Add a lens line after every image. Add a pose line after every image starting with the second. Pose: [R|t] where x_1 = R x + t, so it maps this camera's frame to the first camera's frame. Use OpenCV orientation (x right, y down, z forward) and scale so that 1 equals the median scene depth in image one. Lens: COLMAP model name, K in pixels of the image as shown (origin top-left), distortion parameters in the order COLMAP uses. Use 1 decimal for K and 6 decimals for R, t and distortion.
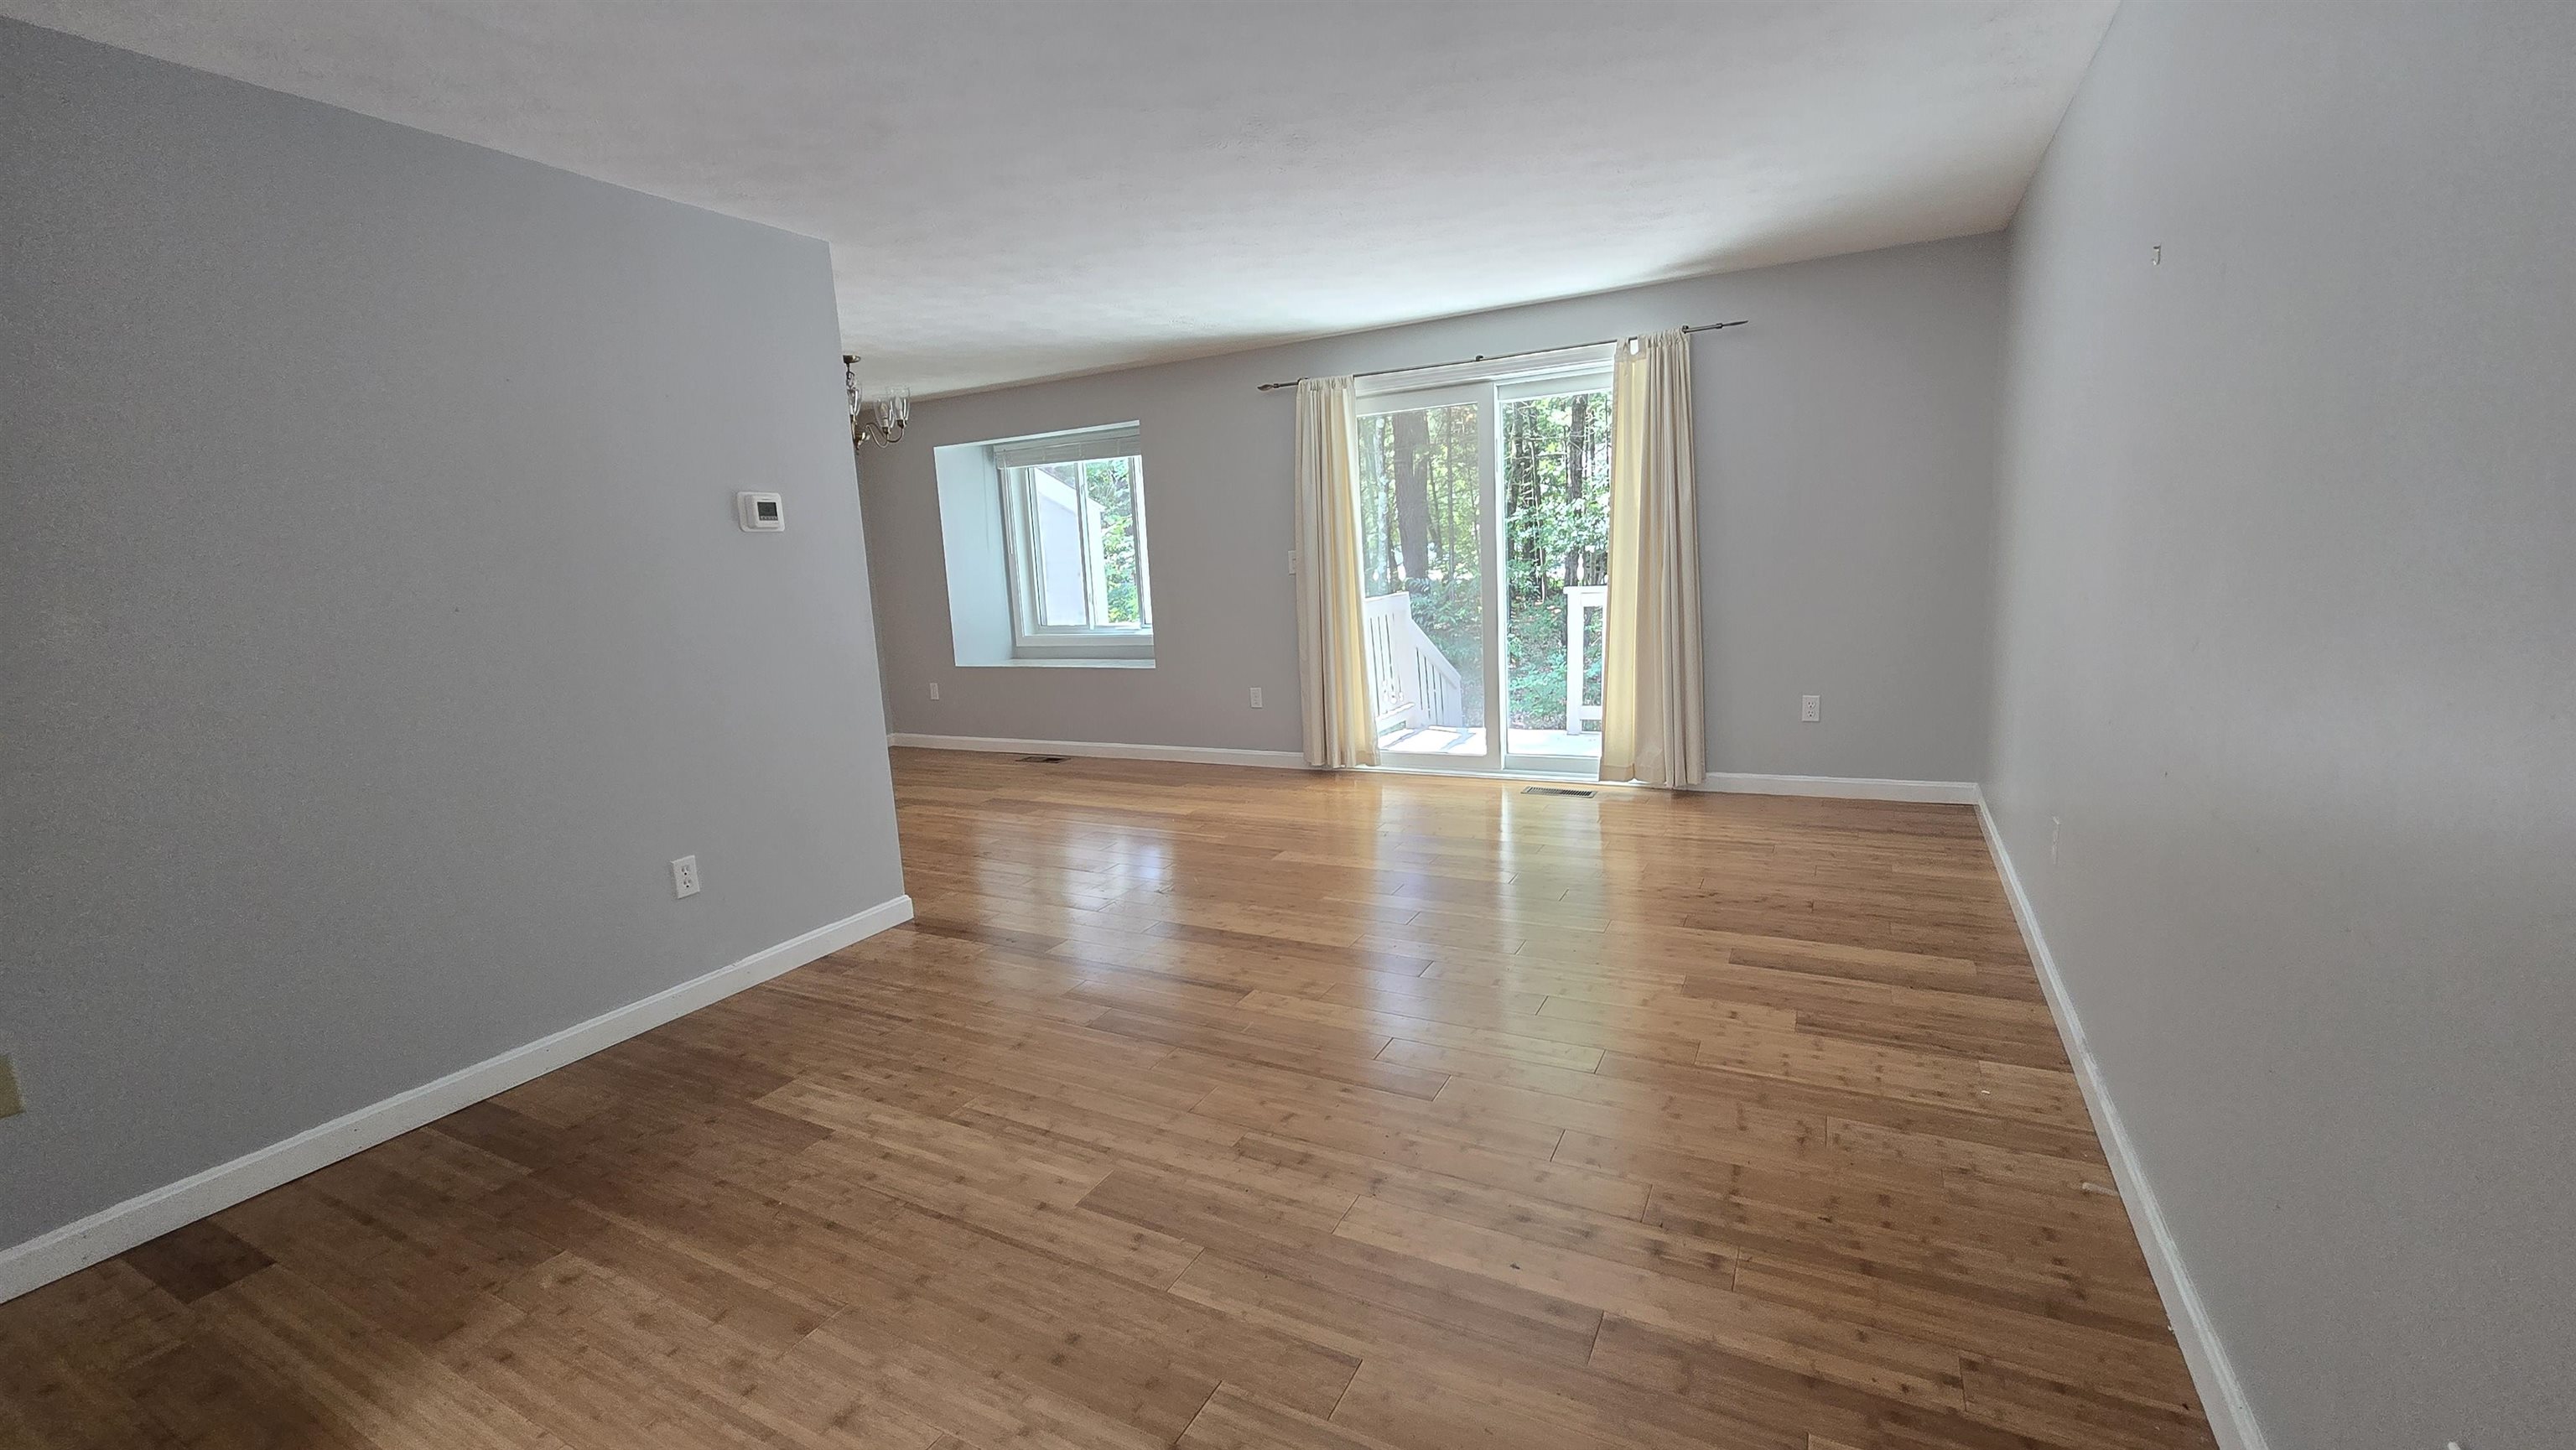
lens RADIAL K [[1058.2, 0, 1285.4], [0, 1058.2, 726.6], [0, 0, 1]] dist [-0.002175, 0.000178]
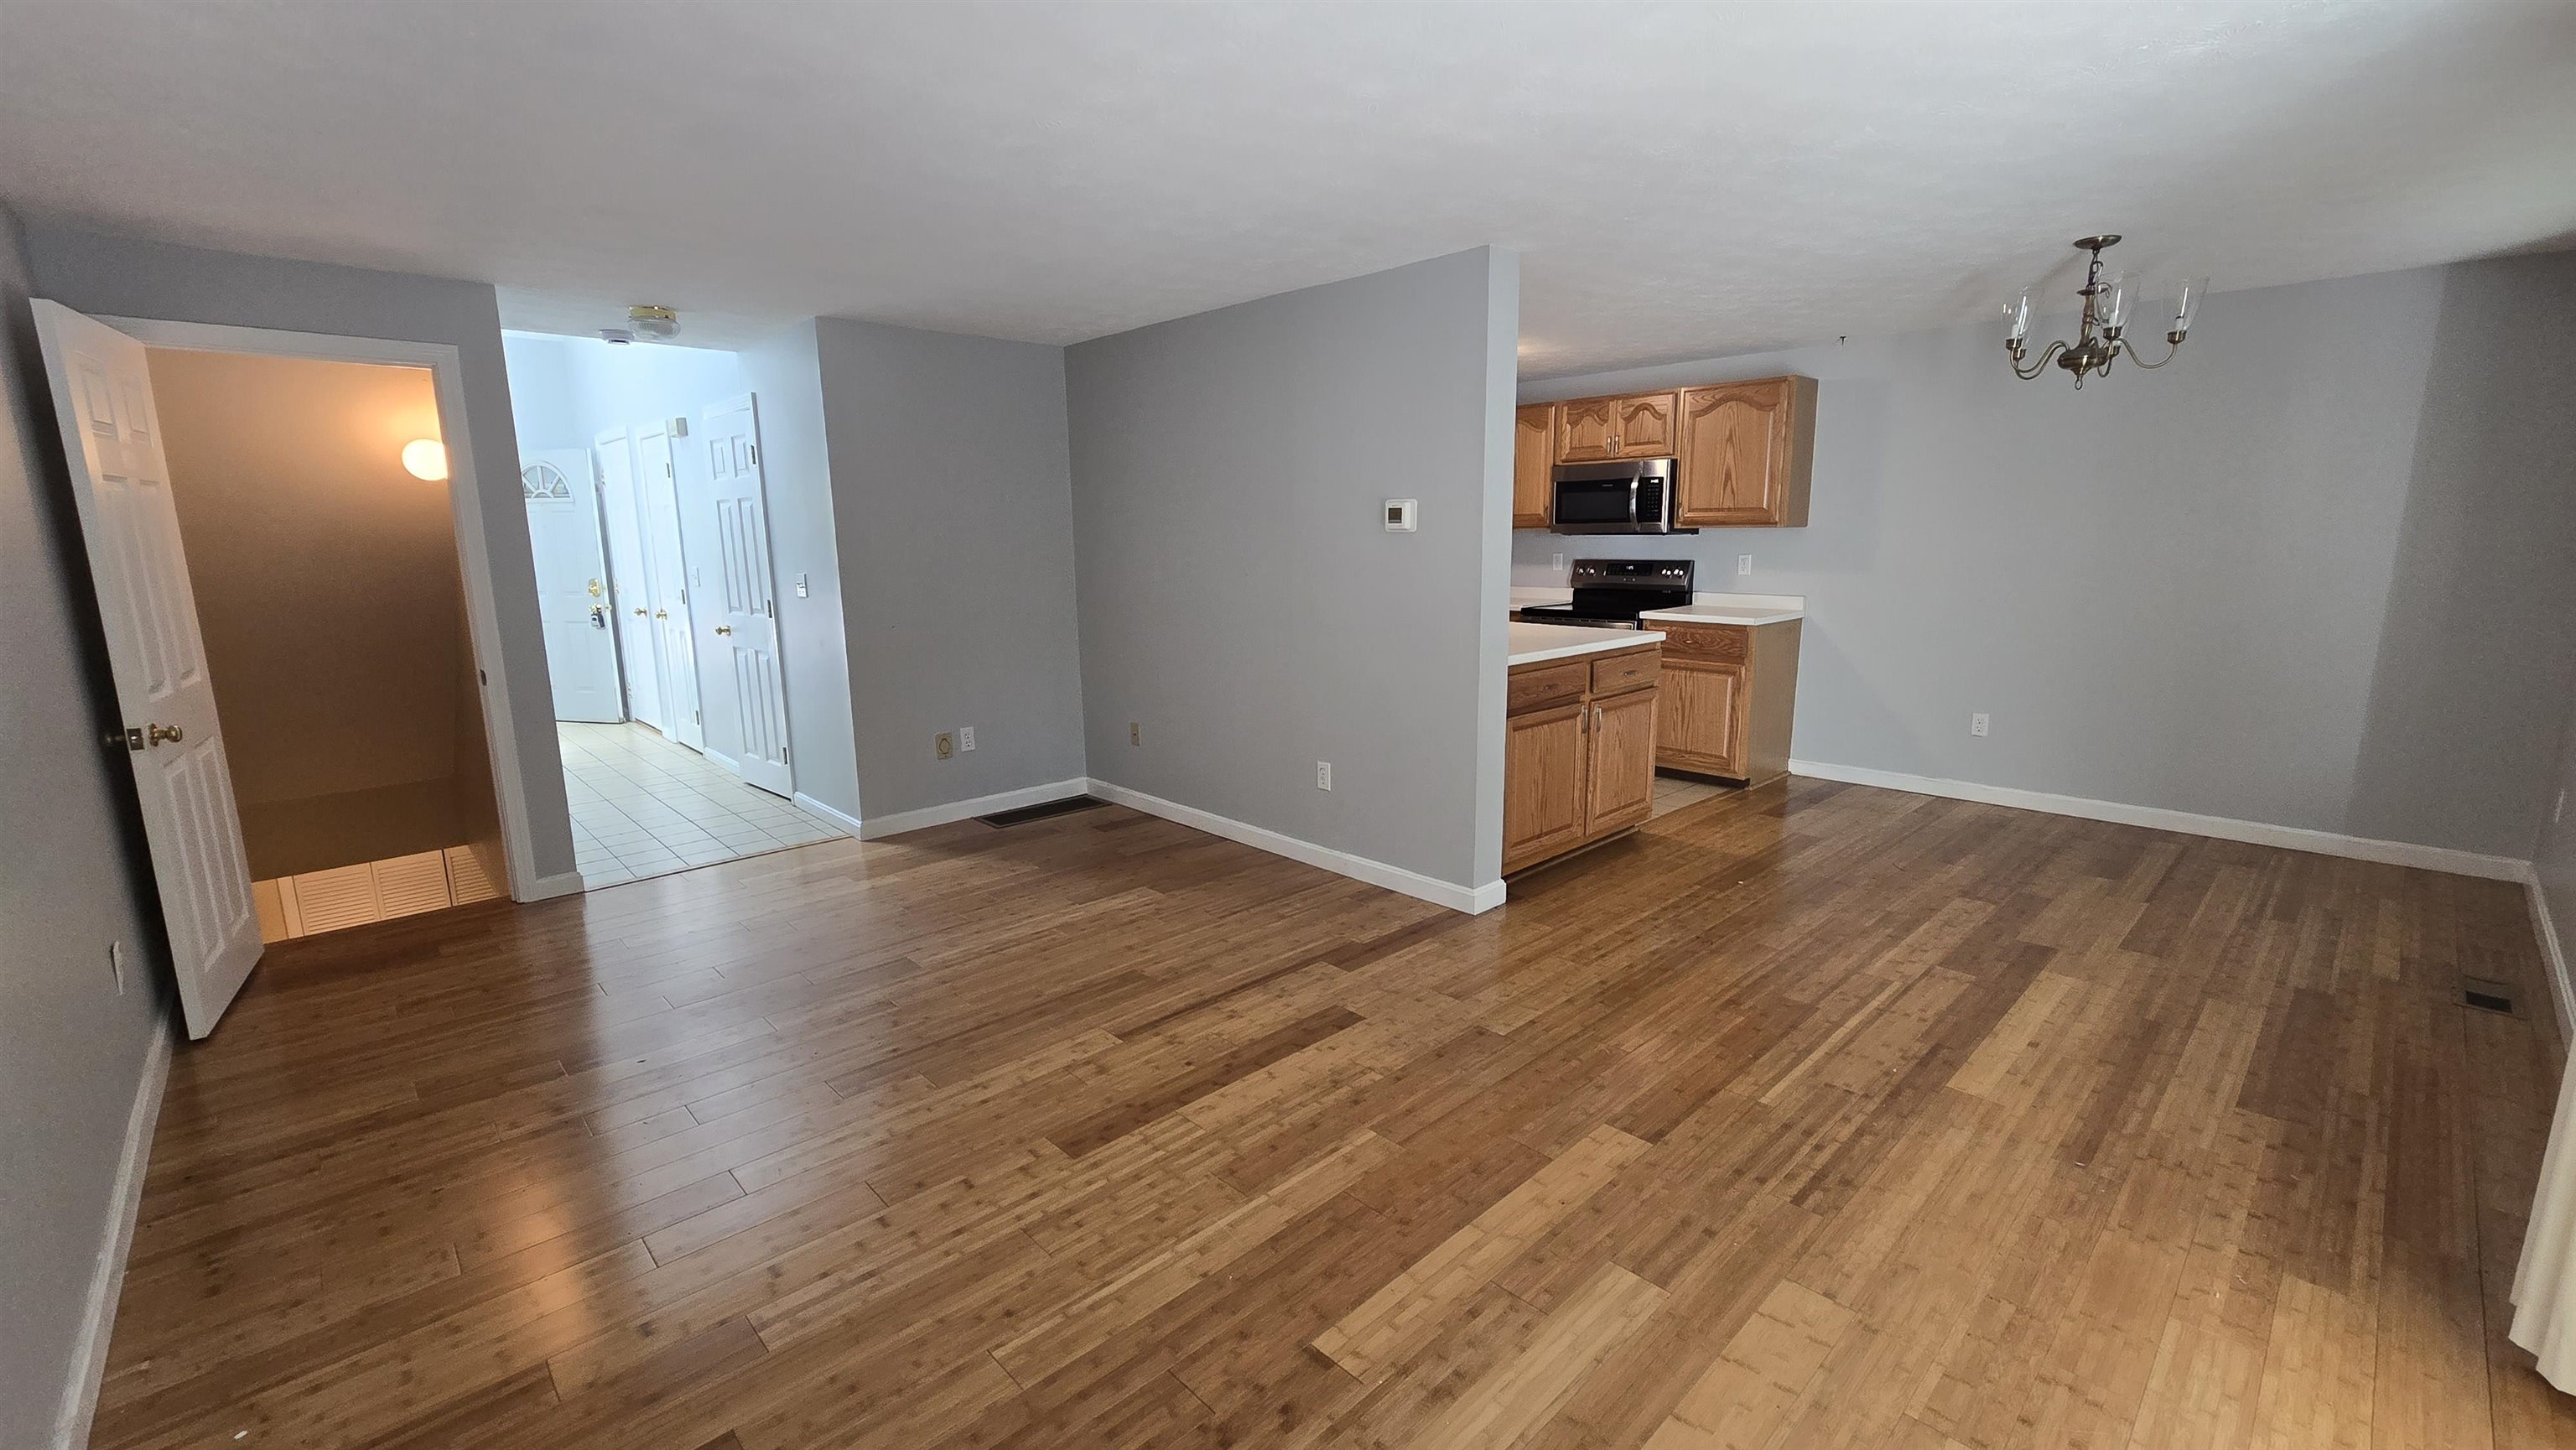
lens RADIAL K [[1058.2, 0, 1285.7], [0, 1058.2, 725.7], [0, 0, 1]] dist [-0.002175, 0.000178]
pose [[-0.320808, 0.230297, -0.918719, 0.840742], [-0.125383, 0.951126, 0.282203, -0.359650], [0.938808, 0.205725, -0.276254, 1.512535]]
